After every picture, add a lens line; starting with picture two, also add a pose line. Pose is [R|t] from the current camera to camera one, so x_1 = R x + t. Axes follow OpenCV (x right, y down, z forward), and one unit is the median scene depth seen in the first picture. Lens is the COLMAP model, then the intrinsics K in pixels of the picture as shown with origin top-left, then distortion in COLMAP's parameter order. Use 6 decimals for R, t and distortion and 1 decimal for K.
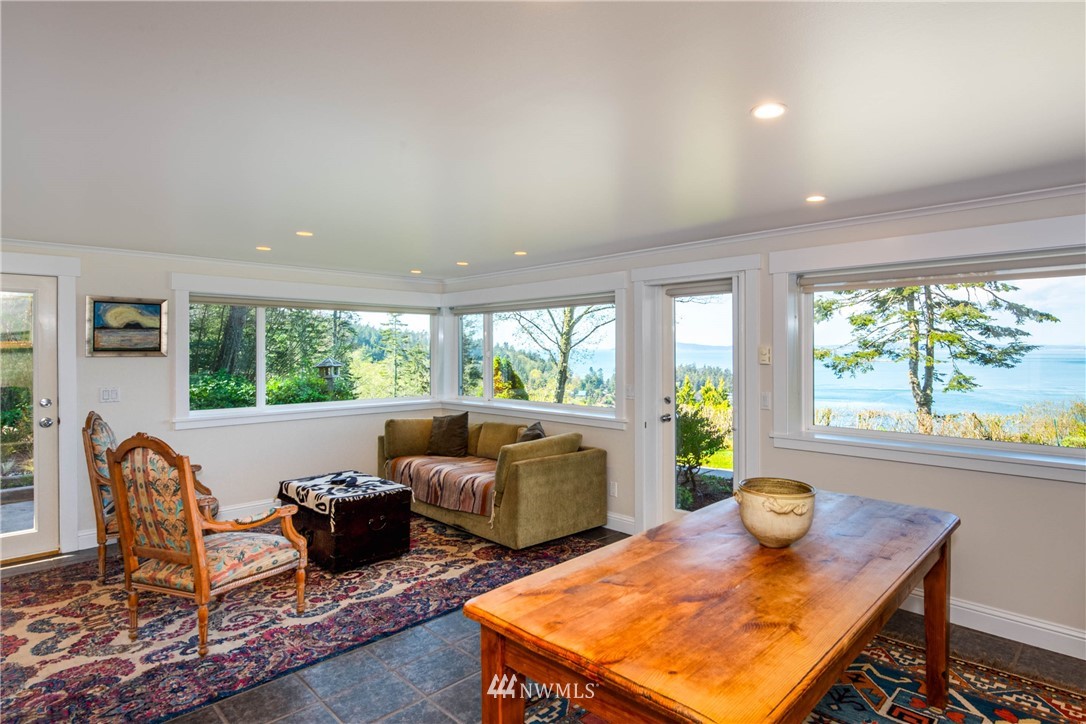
lens RADIAL K [[494.9, 0, 543.4], [0, 494.9, 354.2], [0, 0, 1]] dist [0.003114, 0.000358]
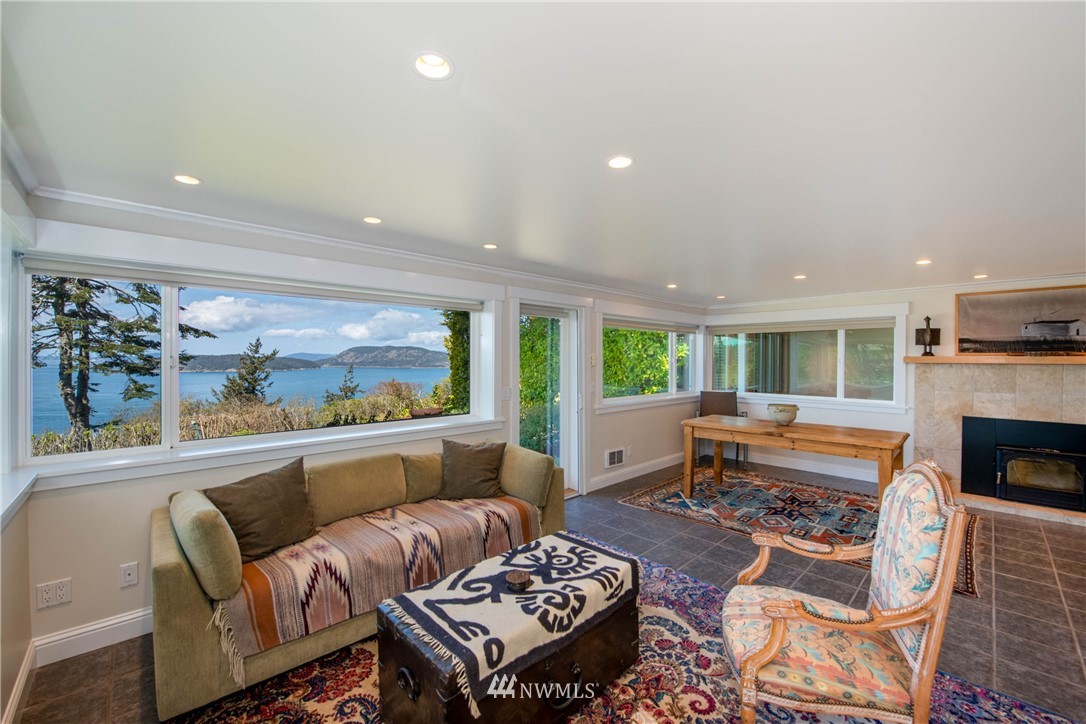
lens RADIAL K [[439.2, 0, 545.0], [0, 439.2, 361.2], [0, 0, 1]] dist [-0.019780, -0.000195]
pose [[0.082811, -0.003442, 0.996559, -1.139579], [0.009183, 0.999954, 0.002691, 0.002405], [-0.996523, 0.008928, 0.082838, 1.153819]]
